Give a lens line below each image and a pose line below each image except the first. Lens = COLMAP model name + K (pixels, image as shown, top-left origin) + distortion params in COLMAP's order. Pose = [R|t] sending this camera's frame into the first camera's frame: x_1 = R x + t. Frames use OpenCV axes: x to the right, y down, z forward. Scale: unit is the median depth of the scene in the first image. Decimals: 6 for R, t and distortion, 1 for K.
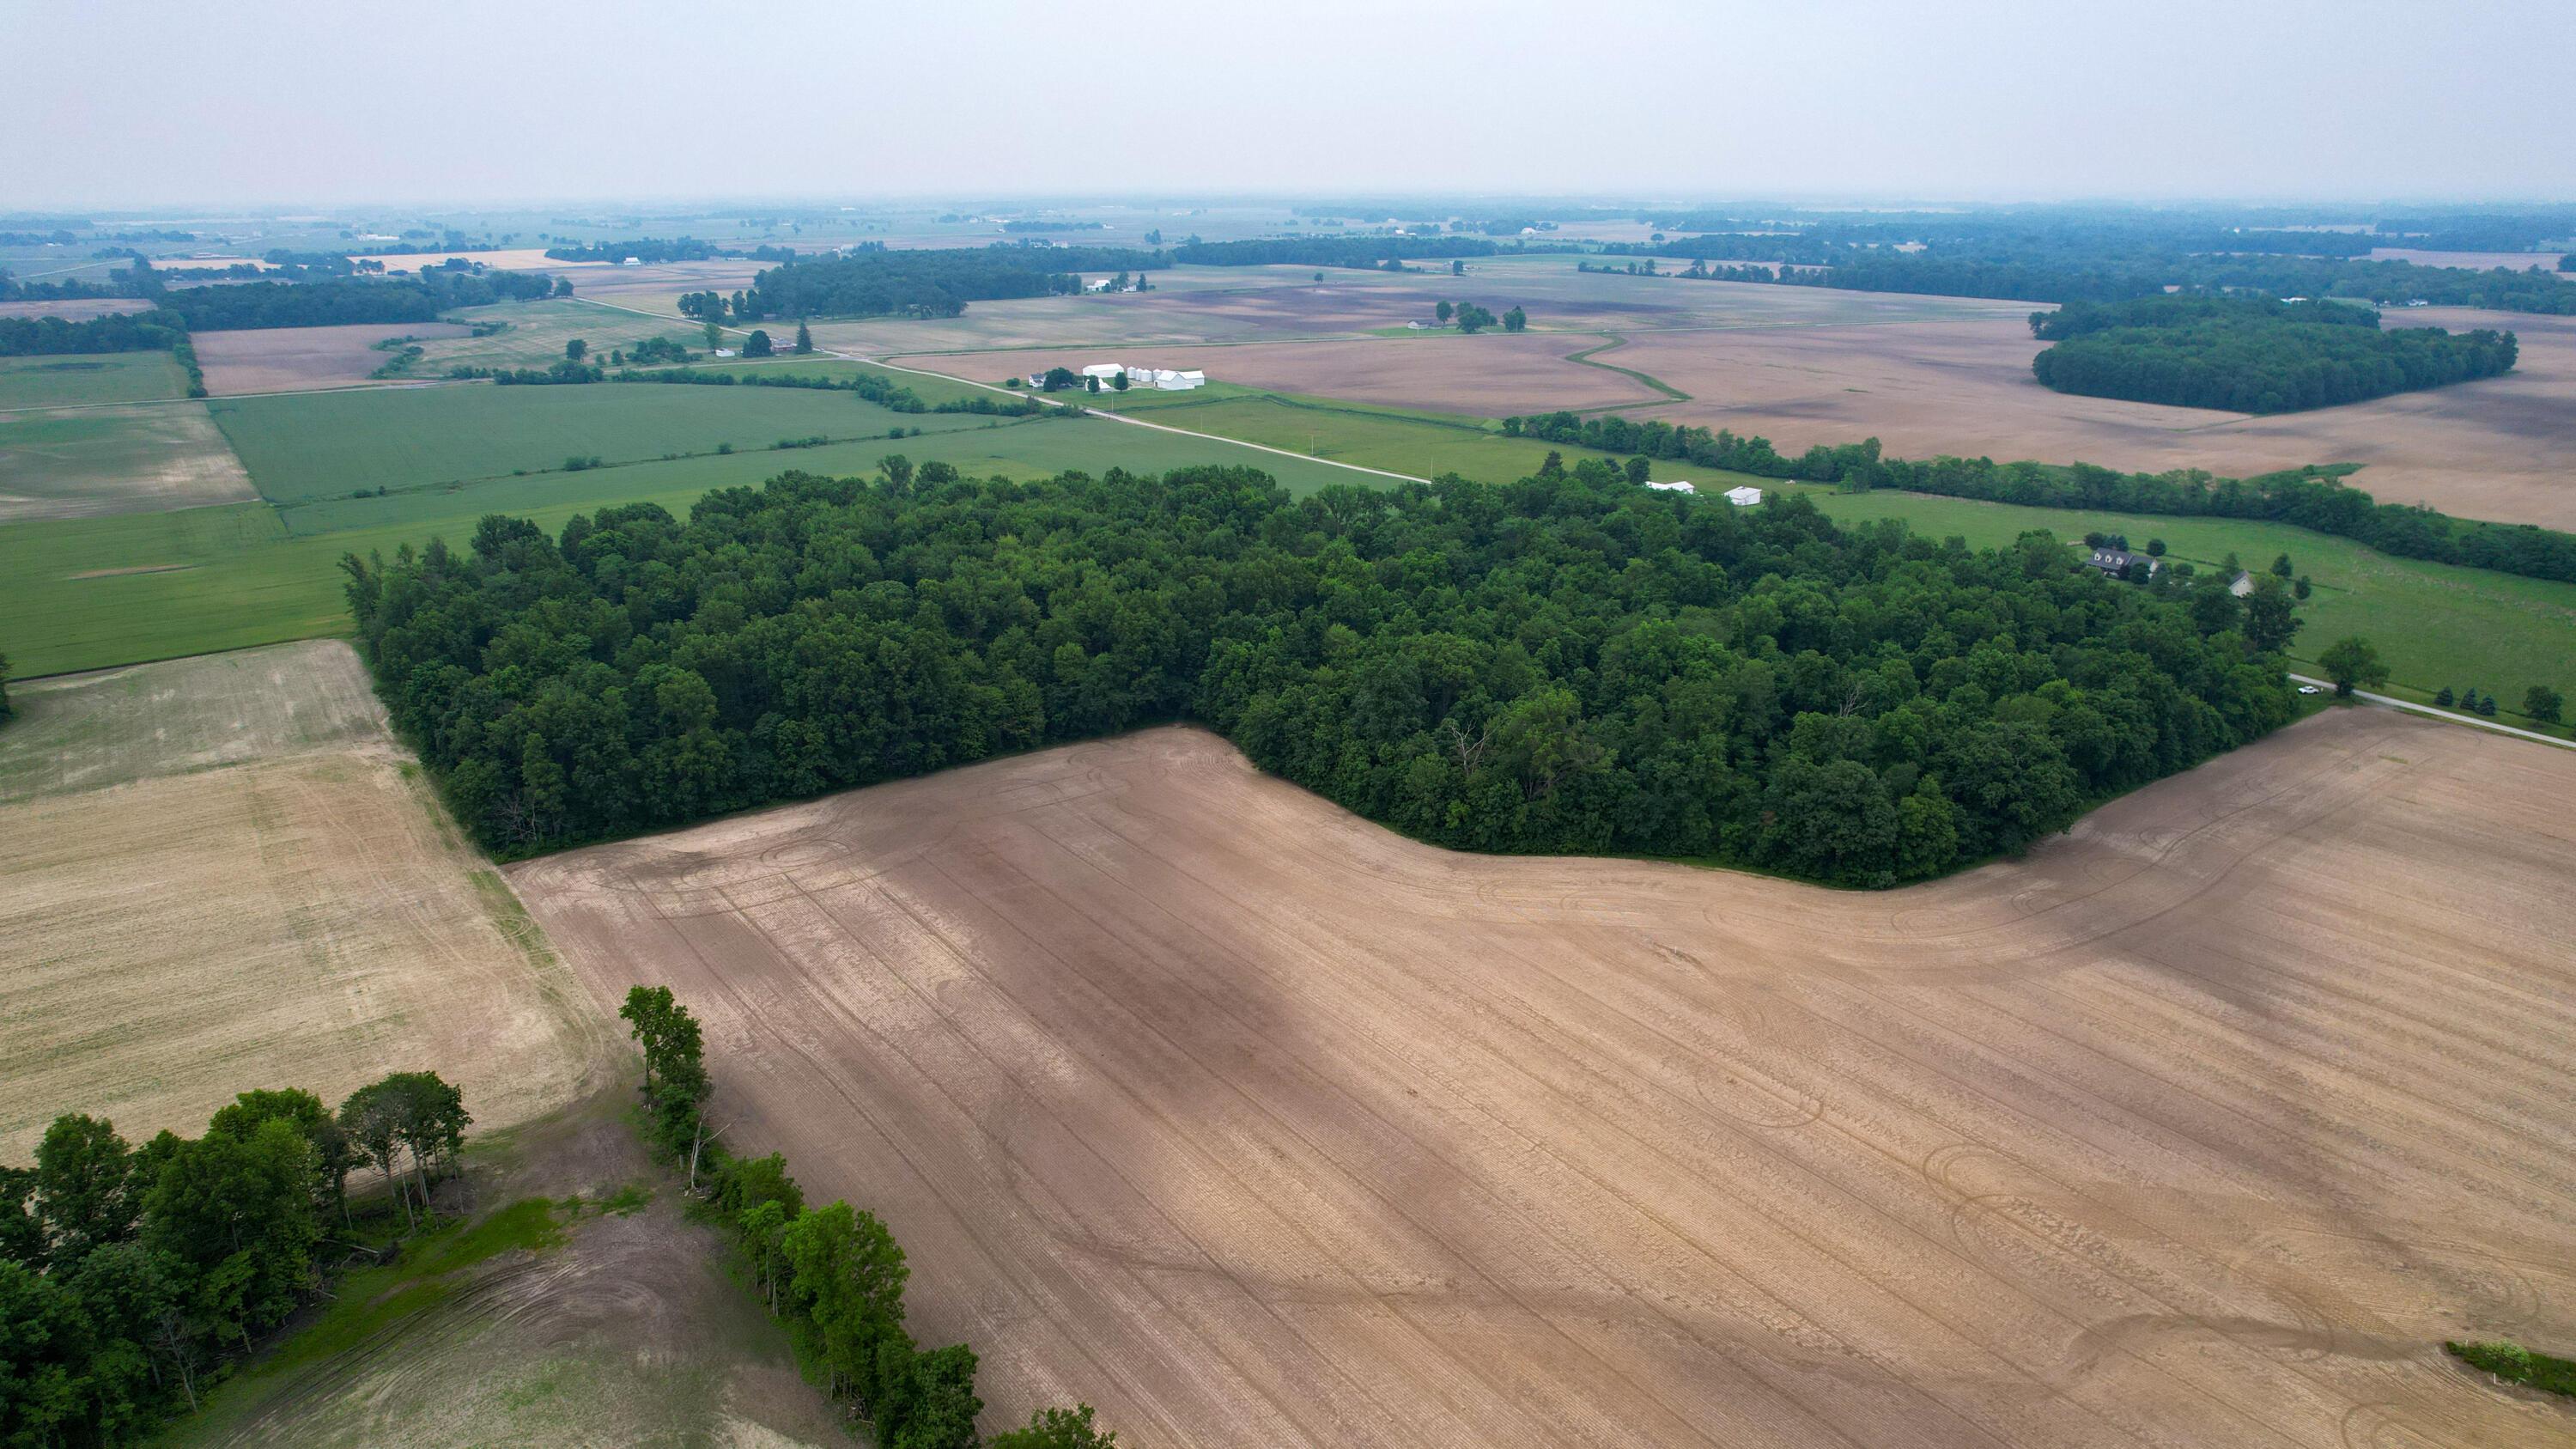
lens RADIAL K [[1645.6, 0, 1263.7], [0, 1645.6, 717.3], [0, 0, 1]] dist [-0.068261, 0.057007]
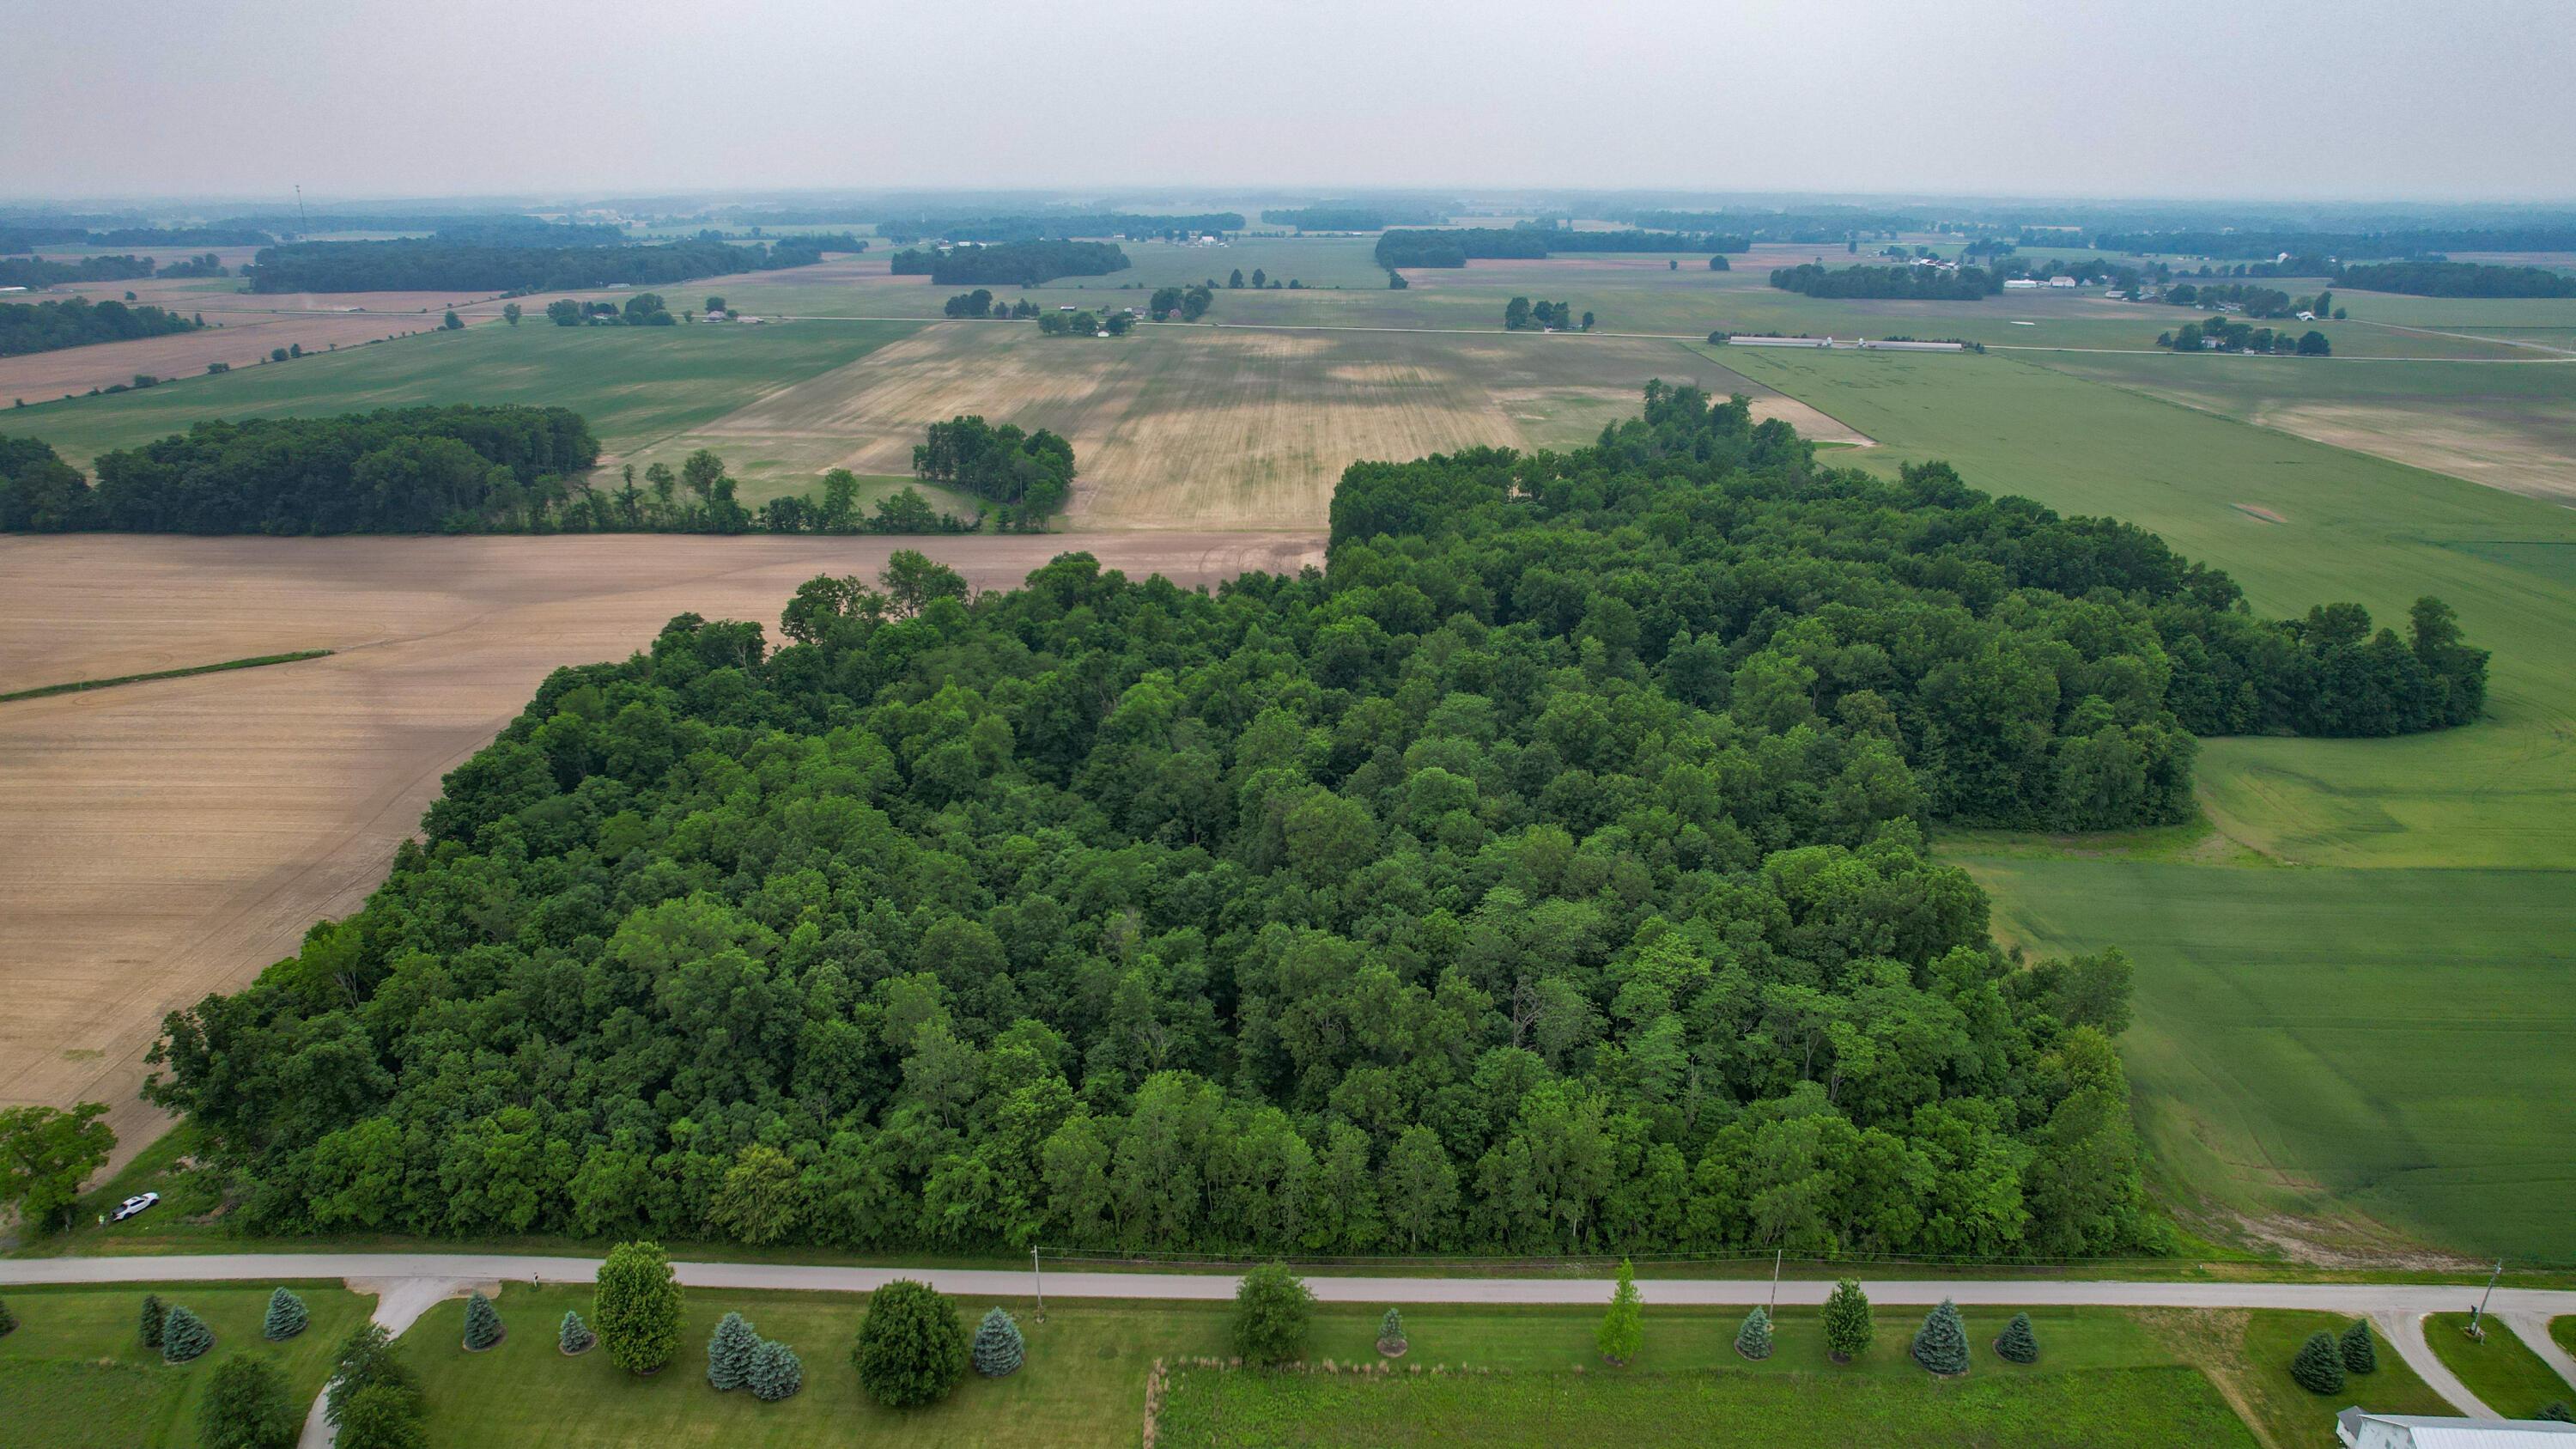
lens RADIAL K [[1645.6, 0, 1292.6], [0, 1645.6, 736.7], [0, 0, 1]] dist [-0.068261, 0.057007]
pose [[-0.596020, 0.267134, -0.757231, 0.955093], [-0.250238, 0.834282, 0.491279, -0.568231], [0.762982, 0.482300, -0.430401, 1.746042]]
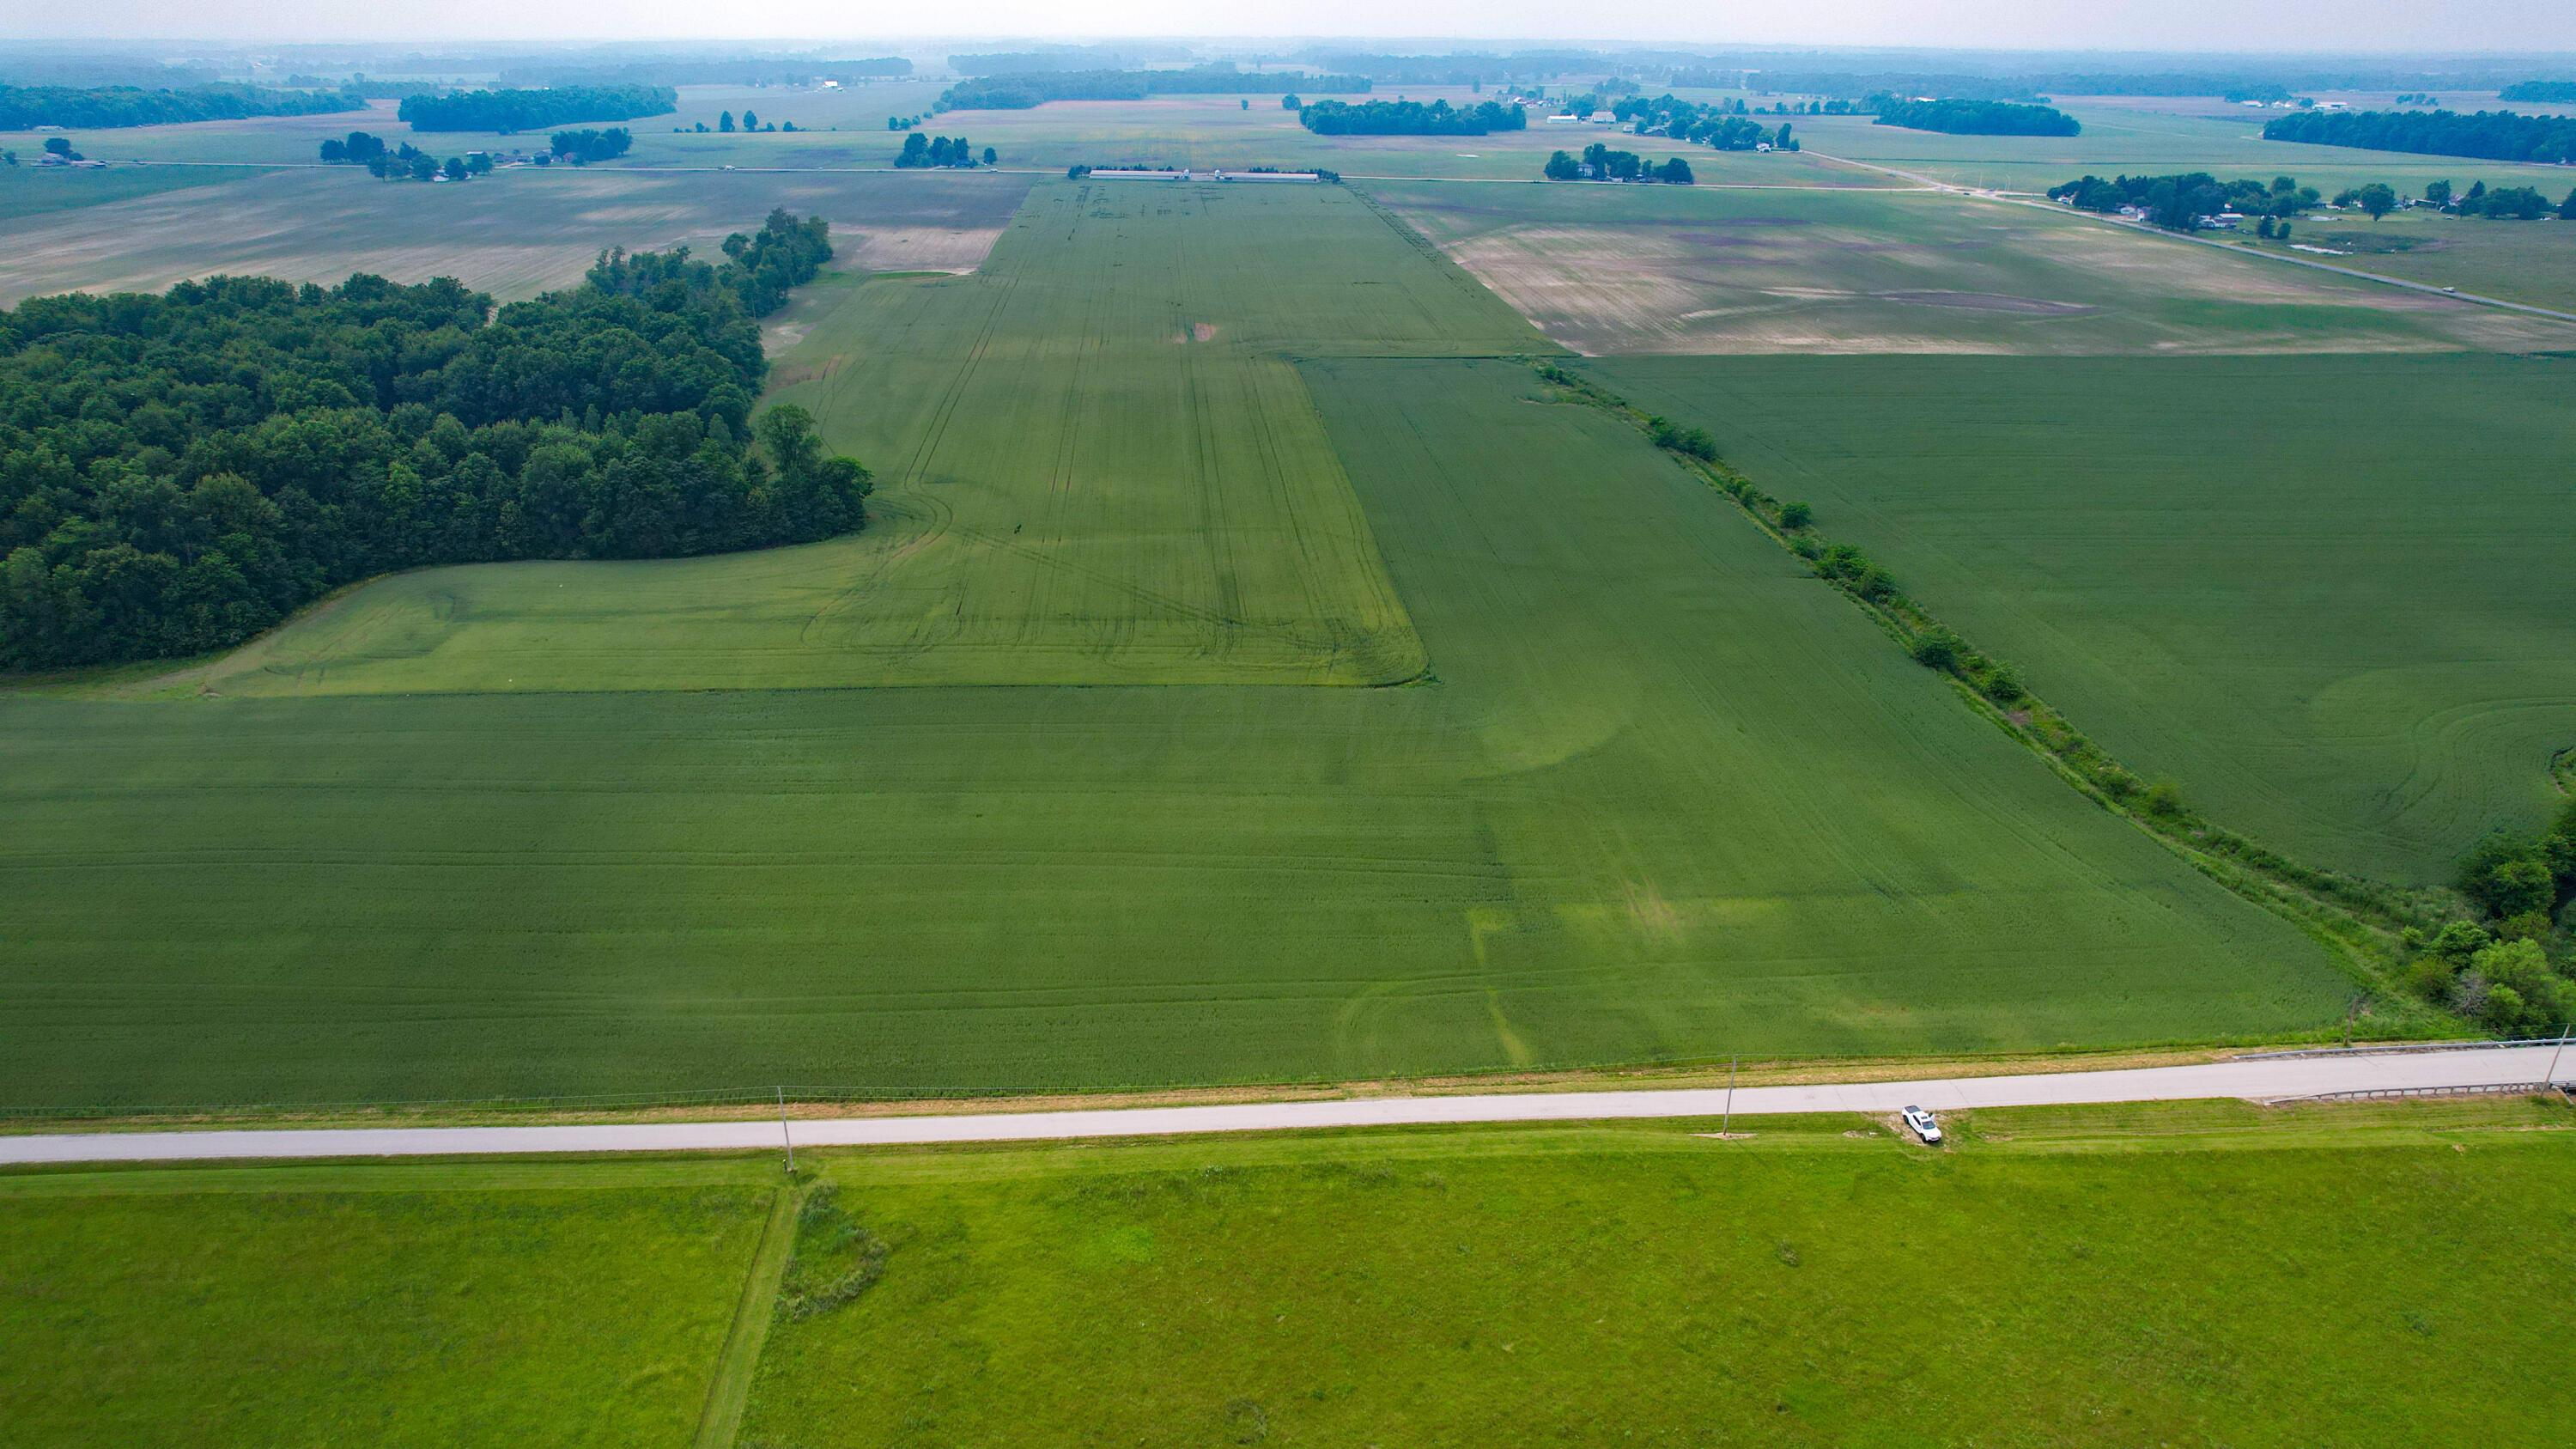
lens RADIAL K [[1645.6, 0, 1288.7], [0, 1645.6, 737.6], [0, 0, 1]] dist [-0.068261, 0.057007]
pose [[-0.519391, 0.347307, -0.780776, 0.325362], [-0.269911, 0.800233, 0.535514, -0.779850], [0.810790, 0.488881, -0.321892, 2.542088]]
